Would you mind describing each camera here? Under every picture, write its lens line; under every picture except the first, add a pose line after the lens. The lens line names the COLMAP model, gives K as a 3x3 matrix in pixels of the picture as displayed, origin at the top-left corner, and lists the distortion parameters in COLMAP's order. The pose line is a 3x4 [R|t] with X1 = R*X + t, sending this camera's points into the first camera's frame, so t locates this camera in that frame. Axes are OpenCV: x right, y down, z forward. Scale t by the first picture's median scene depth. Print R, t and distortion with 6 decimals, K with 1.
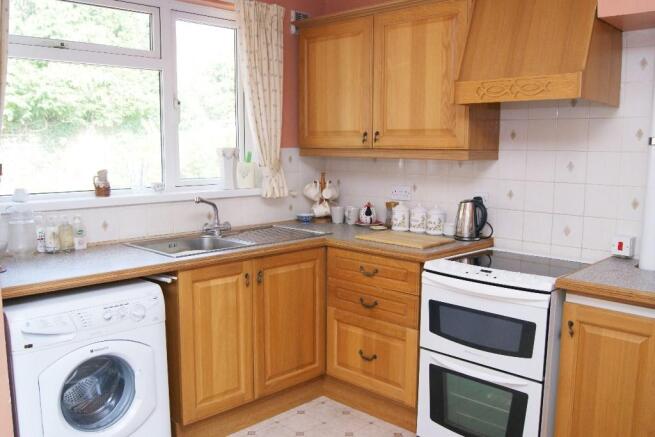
lens RADIAL K [[582.6, 0, 327.5], [0, 582.6, 218.5], [0, 0, 1]] dist [-0.073098, 0.001686]
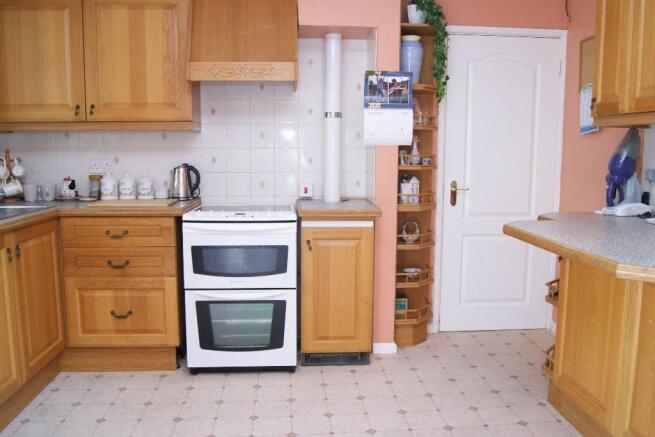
lens RADIAL K [[533.3, 0, 327.5], [0, 533.3, 218.5], [0, 0, 1]] dist [-0.088425, 0.001754]
pose [[0.658349, -0.094965, 0.746698, -0.381407], [0.092392, 0.994703, 0.045046, 0.054434], [-0.747021, 0.039333, 0.663636, 0.075065]]
